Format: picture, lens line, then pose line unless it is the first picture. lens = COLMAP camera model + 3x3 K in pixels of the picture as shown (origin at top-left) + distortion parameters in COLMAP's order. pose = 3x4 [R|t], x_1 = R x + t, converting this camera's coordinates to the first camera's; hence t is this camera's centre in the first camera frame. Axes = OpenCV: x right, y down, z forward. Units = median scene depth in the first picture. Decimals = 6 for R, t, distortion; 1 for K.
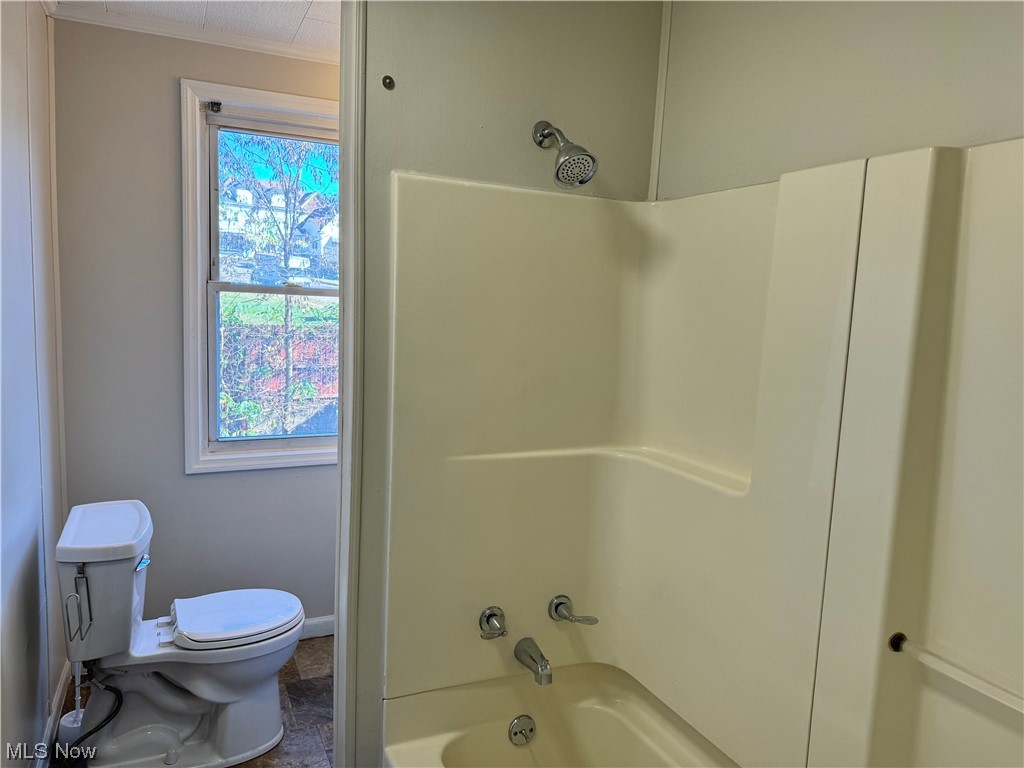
lens RADIAL K [[722.0, 0, 513.6], [0, 722.0, 385.8], [0, 0, 1]] dist [0.073531, -0.109574]
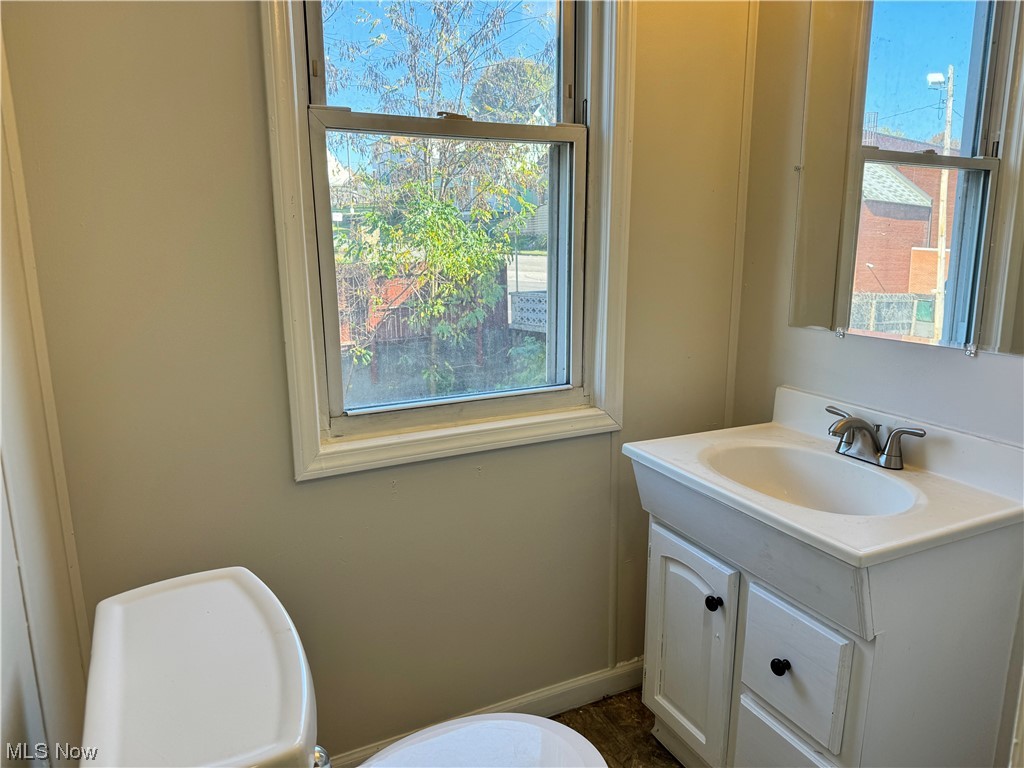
lens RADIAL K [[722.0, 0, 513.6], [0, 722.0, 385.8], [0, 0, 1]] dist [0.073531, -0.109574]
pose [[0.998596, -0.050821, 0.014917, -0.293808], [0.049340, 0.994995, 0.086896, 0.013501], [-0.019259, -0.086038, 0.996106, 0.473732]]
